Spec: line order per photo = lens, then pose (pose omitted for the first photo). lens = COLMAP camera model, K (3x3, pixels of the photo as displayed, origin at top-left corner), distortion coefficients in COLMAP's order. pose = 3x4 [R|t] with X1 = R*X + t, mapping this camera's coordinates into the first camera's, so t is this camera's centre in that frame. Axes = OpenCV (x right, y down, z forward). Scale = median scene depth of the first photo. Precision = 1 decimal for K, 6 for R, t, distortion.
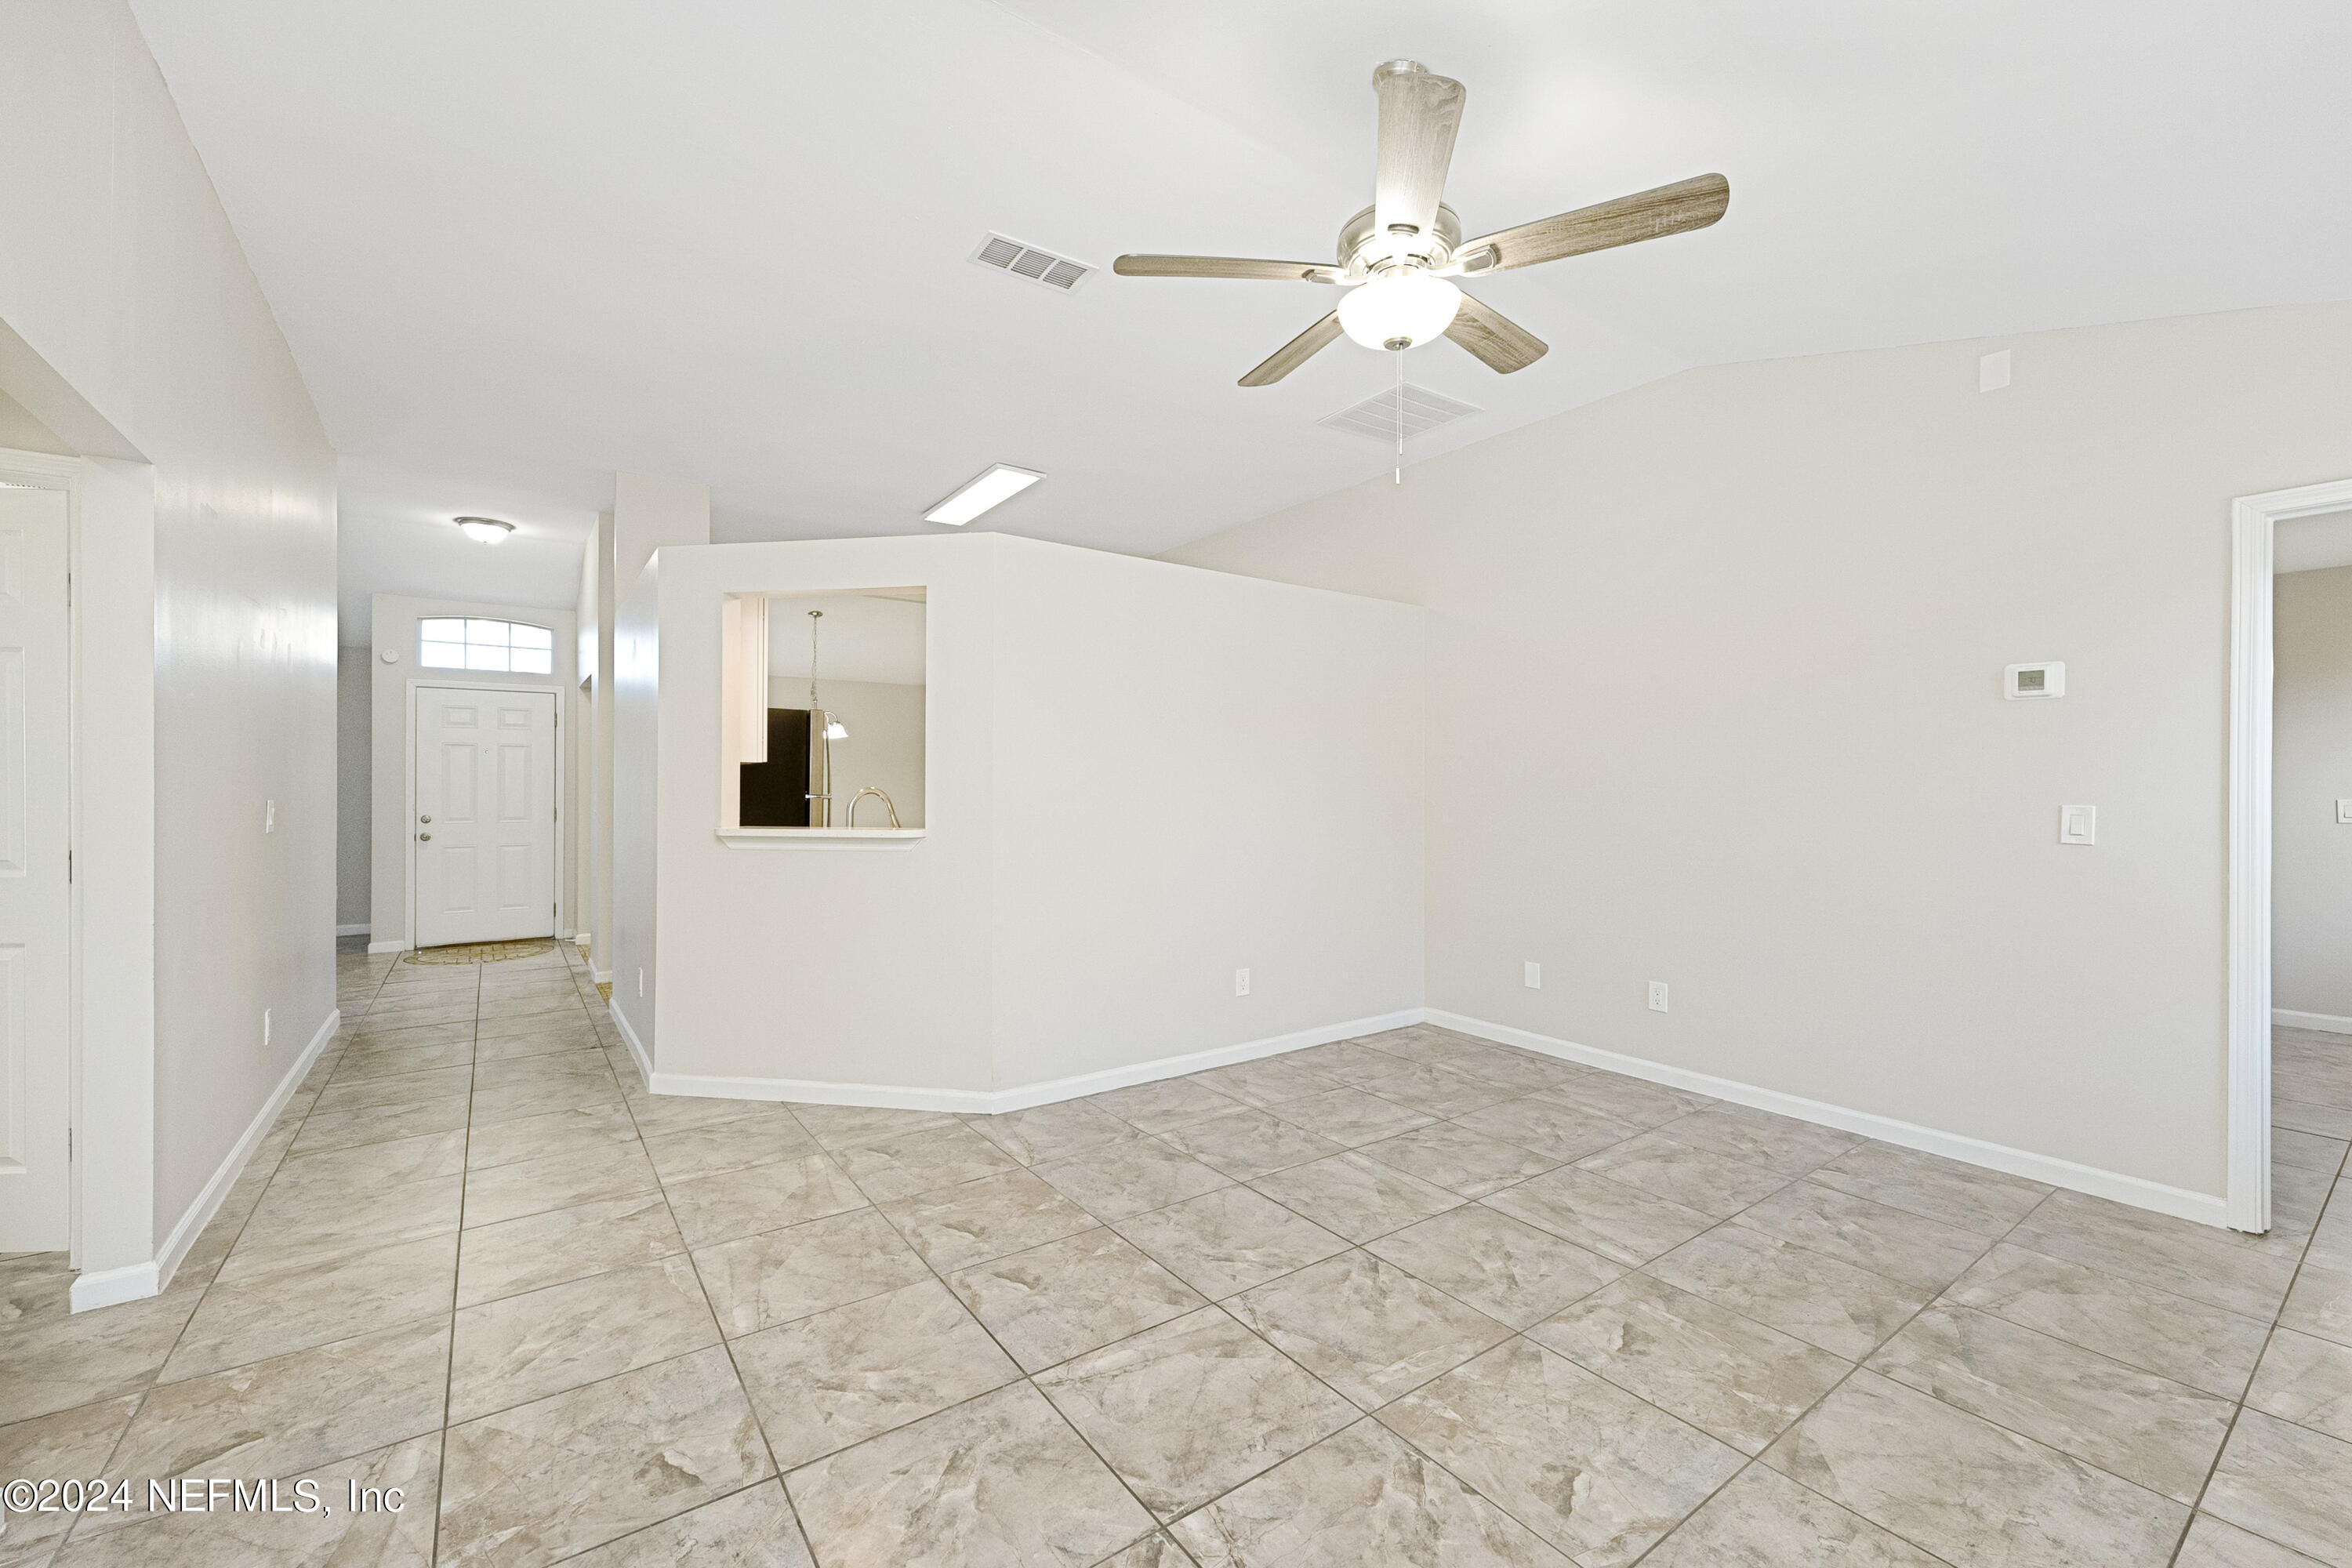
lens RADIAL K [[958.3, 0, 1164.9], [0, 958.3, 778.0], [0, 0, 1]] dist [0.001376, 0.000136]
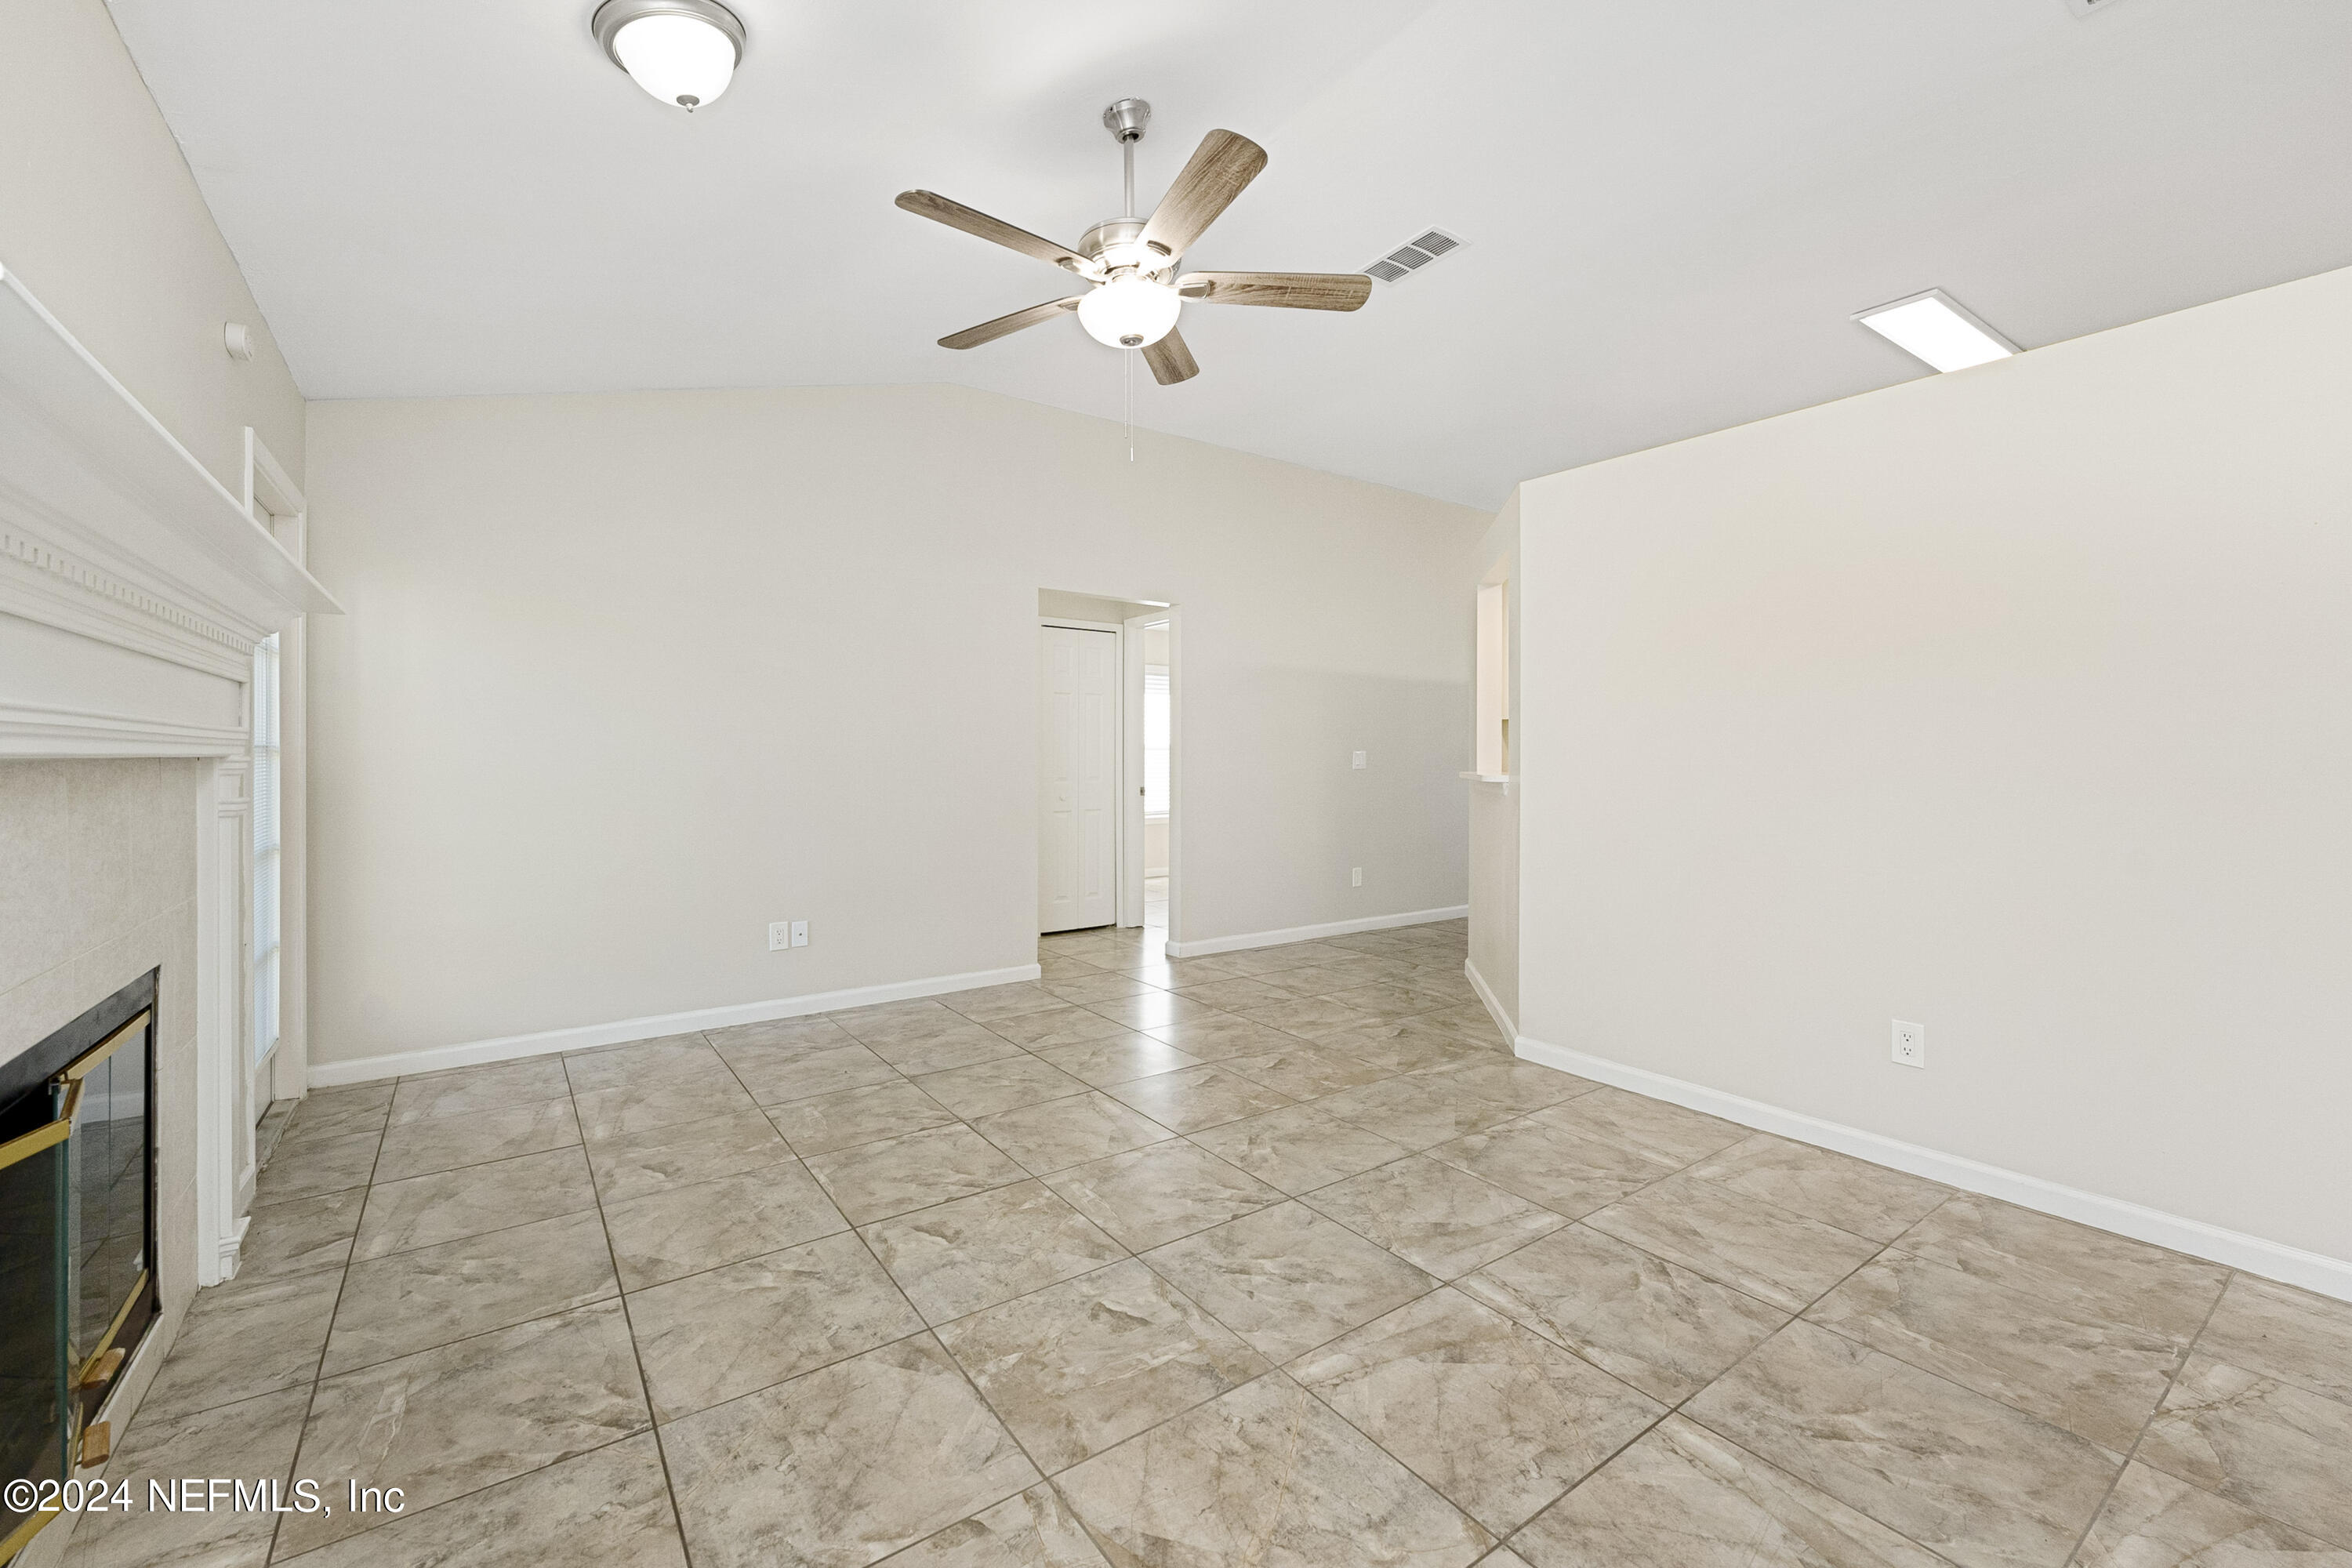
lens RADIAL K [[958.3, 0, 1171.0], [0, 958.3, 773.2], [0, 0, 1]] dist [0.001376, 0.000136]
pose [[-0.002027, 0.015847, -0.999872, 1.253003], [0.008203, 0.999841, 0.015830, 0.042972], [0.999964, -0.008170, -0.002157, 0.945051]]
